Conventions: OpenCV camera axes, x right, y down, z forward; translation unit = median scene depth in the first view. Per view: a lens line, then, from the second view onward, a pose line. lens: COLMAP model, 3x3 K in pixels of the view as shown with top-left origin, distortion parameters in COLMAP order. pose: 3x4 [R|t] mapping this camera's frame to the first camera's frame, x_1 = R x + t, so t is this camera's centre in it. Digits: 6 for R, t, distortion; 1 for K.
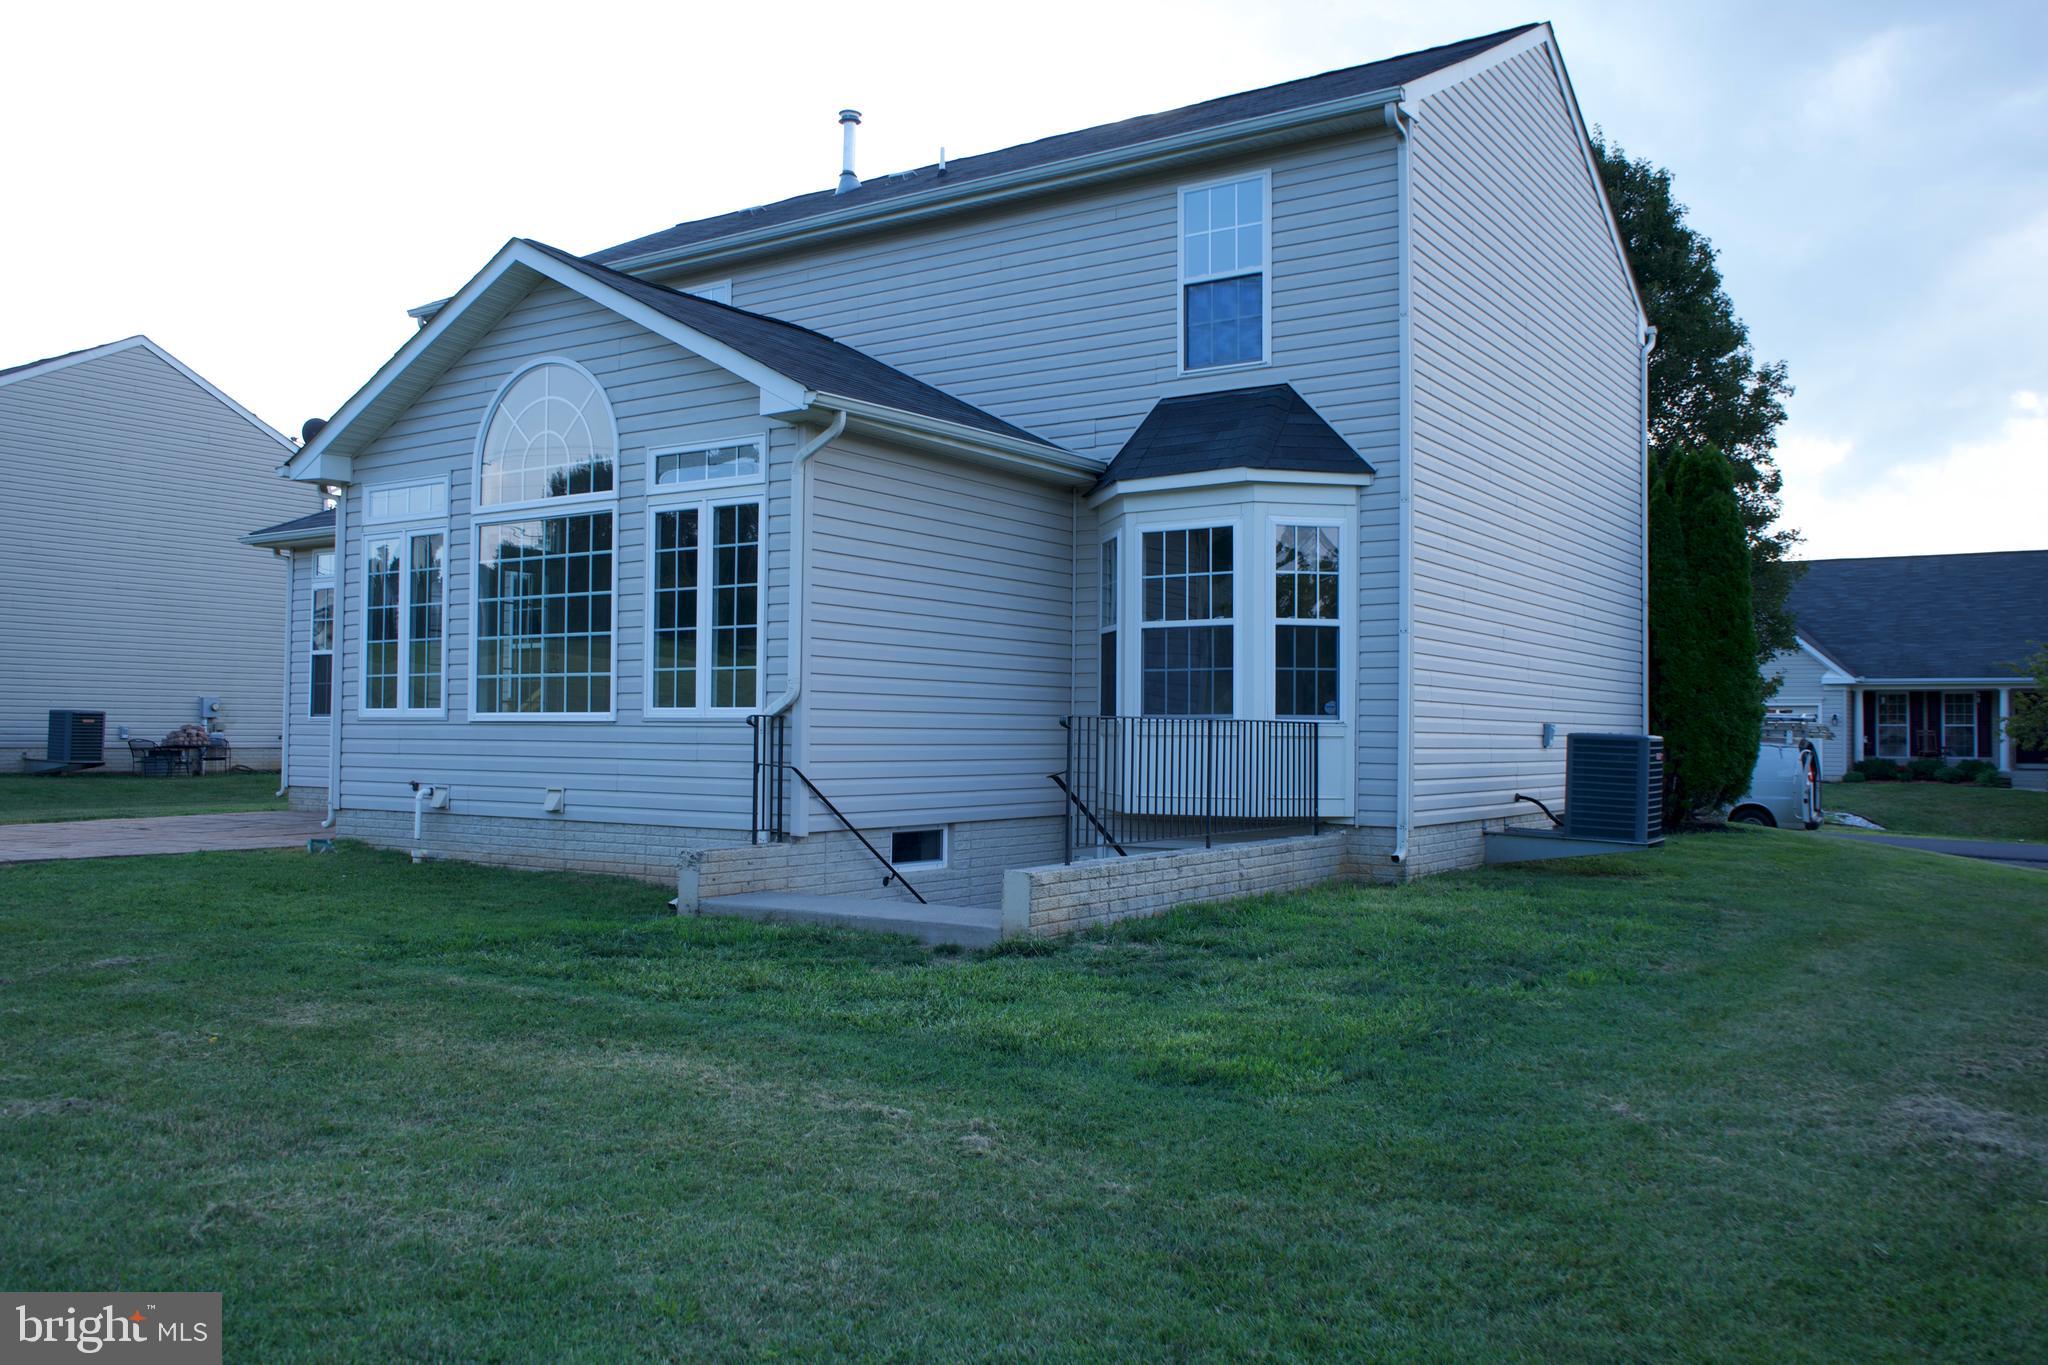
lens RADIAL K [[1633.3, 0, 1024.0], [0, 1633.3, 682.5], [0, 0, 1]] dist [-0.016143, 0.012302]
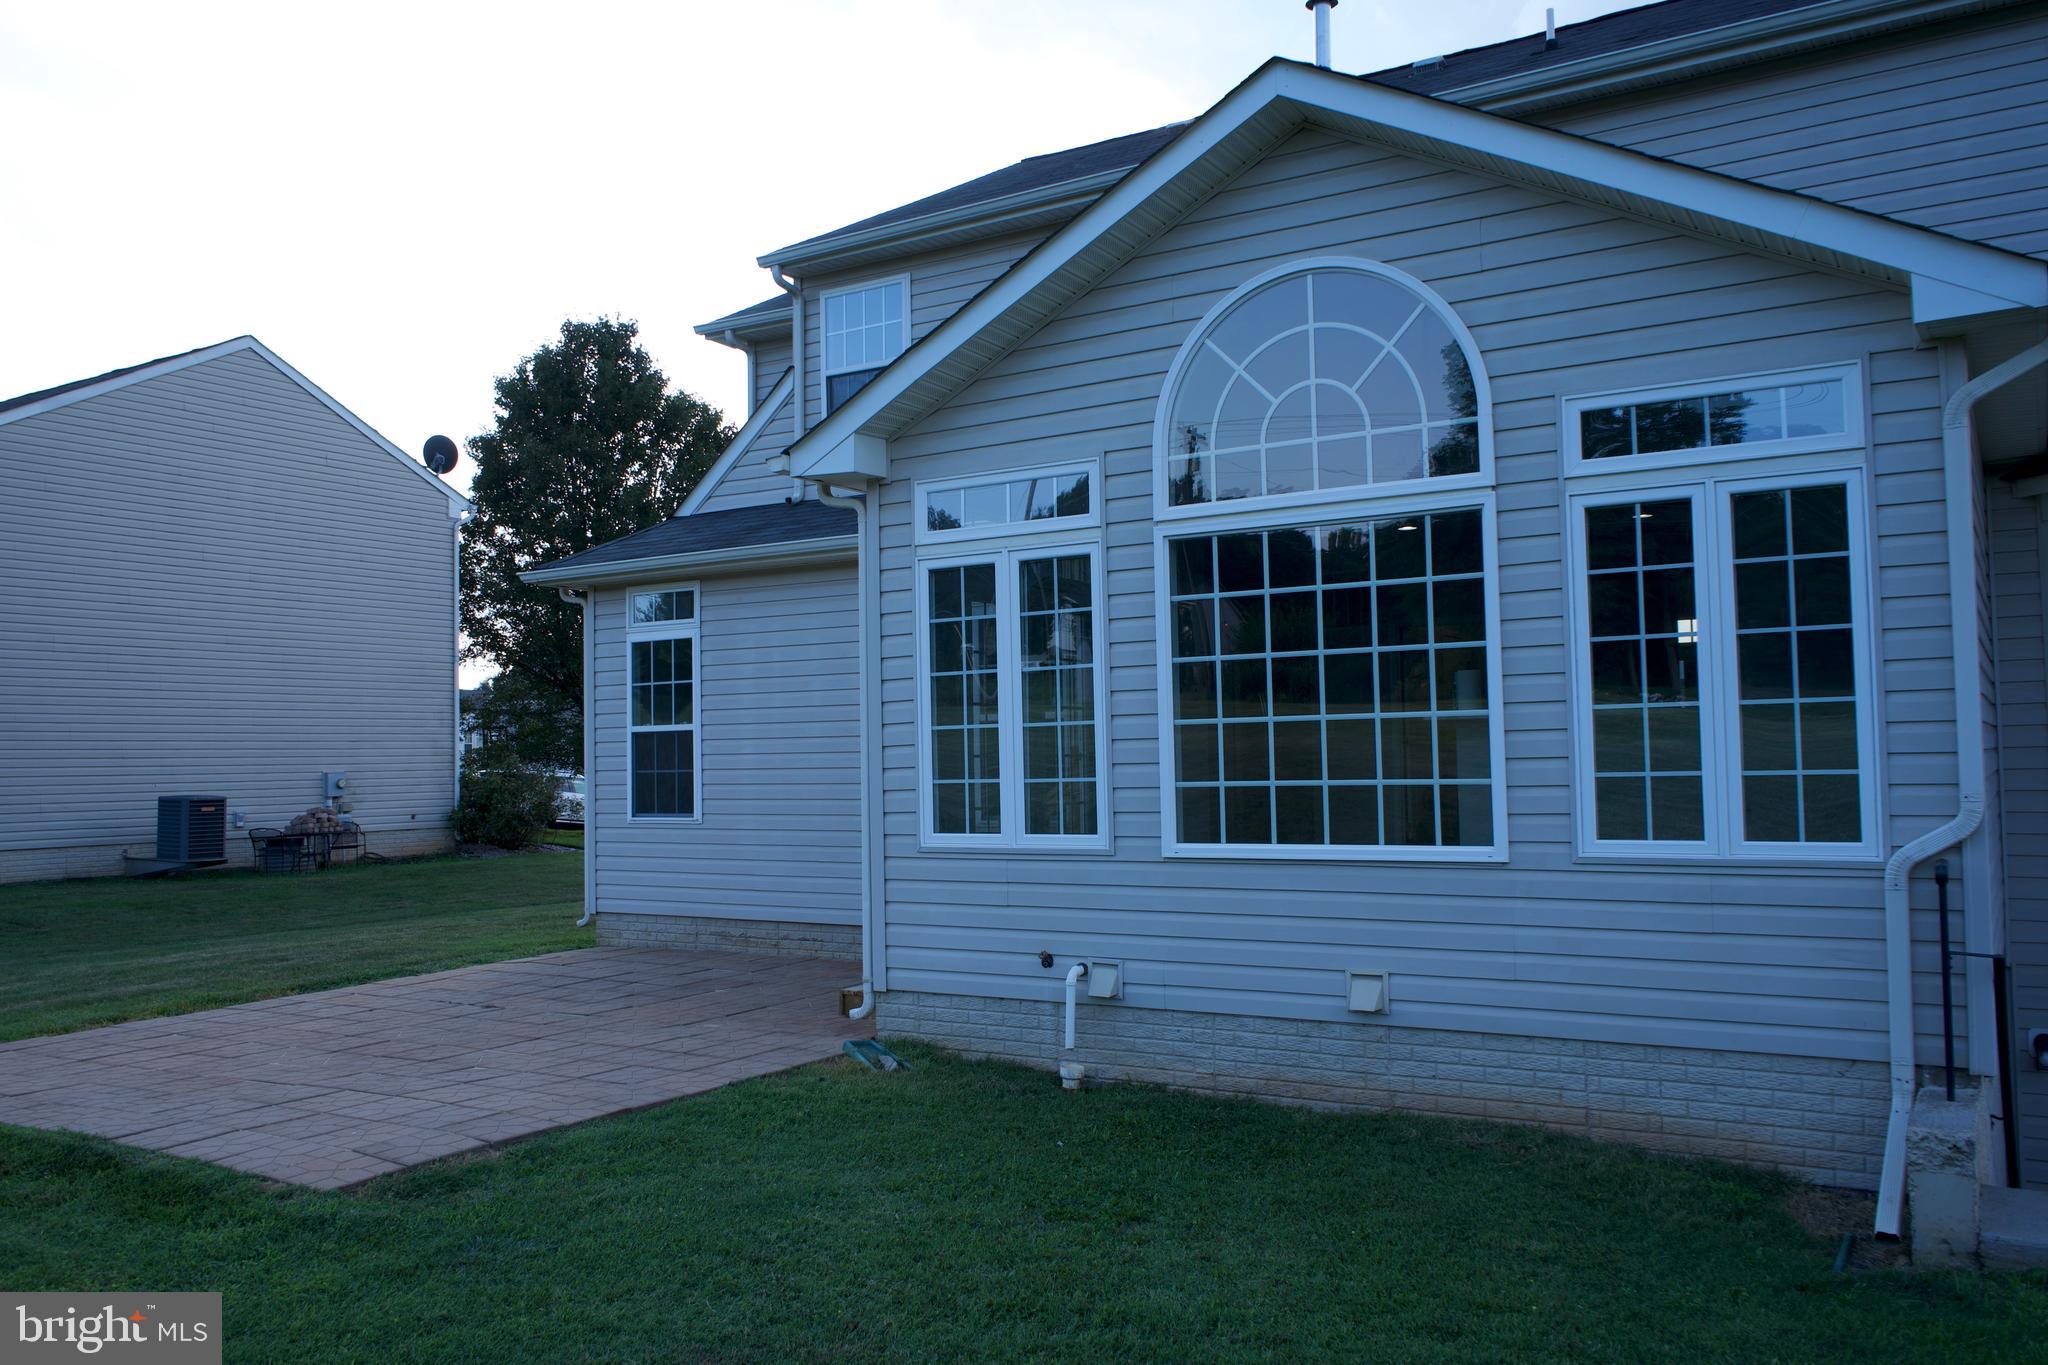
lens RADIAL K [[1633.3, 0, 1024.0], [0, 1633.3, 682.5], [0, 0, 1]] dist [-0.016143, 0.012302]
pose [[0.999278, -0.025425, 0.028215, -0.391436], [0.025879, 0.999540, -0.015840, -0.032255], [-0.027799, 0.016559, 0.999476, 0.369099]]
